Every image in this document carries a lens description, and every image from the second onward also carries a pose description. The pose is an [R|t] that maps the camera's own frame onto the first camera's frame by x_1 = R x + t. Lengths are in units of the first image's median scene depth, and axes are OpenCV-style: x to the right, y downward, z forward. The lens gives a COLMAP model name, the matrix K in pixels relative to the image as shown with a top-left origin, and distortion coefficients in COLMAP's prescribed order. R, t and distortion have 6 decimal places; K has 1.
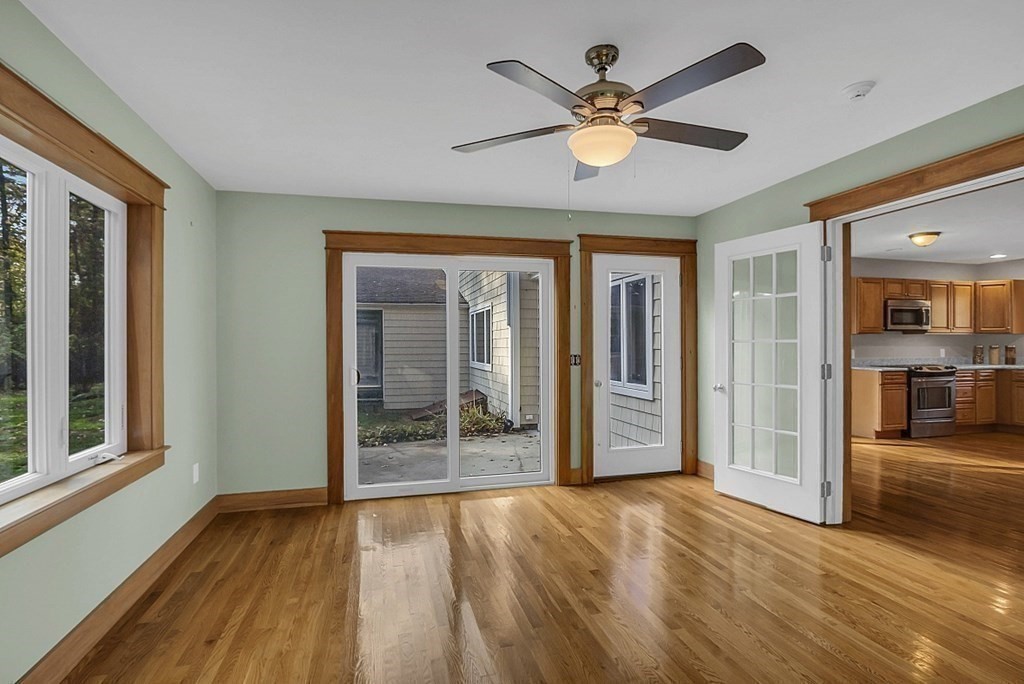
lens RADIAL K [[522.6, 0, 510.8], [0, 522.6, 341.5], [0, 0, 1]] dist [0.000819, 0.002500]
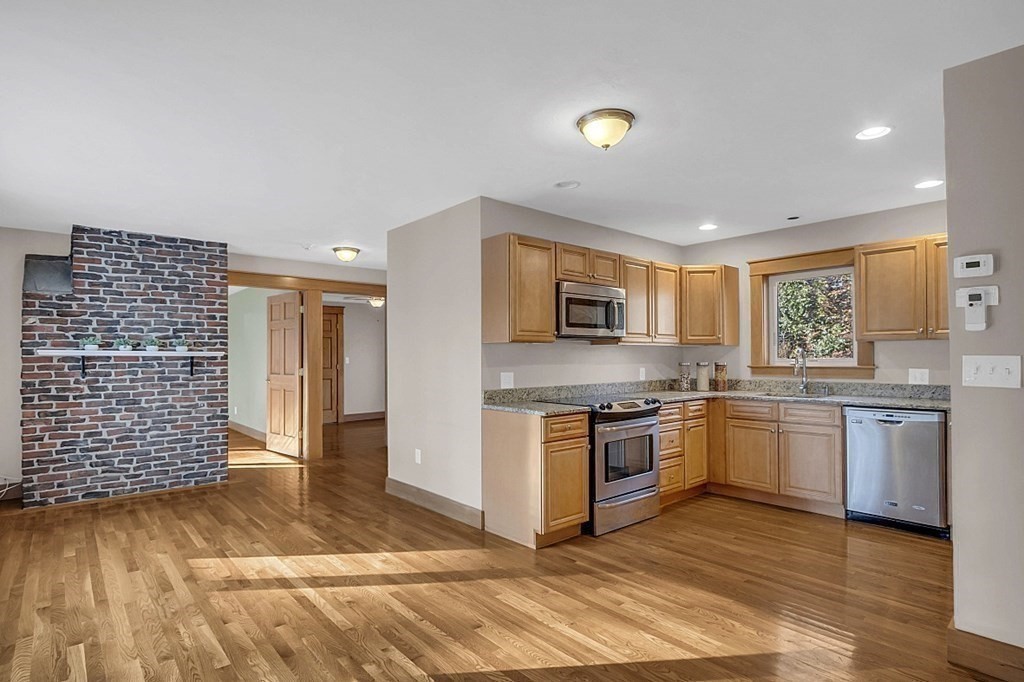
lens RADIAL K [[522.6, 0, 512.4], [0, 522.6, 346.6], [0, 0, 1]] dist [0.000819, 0.002500]
pose [[0.904457, 0.005890, 0.426525, 0.437151], [0.000668, 0.999884, -0.015225, -0.002735], [-0.426565, 0.014055, 0.904348, 0.523322]]
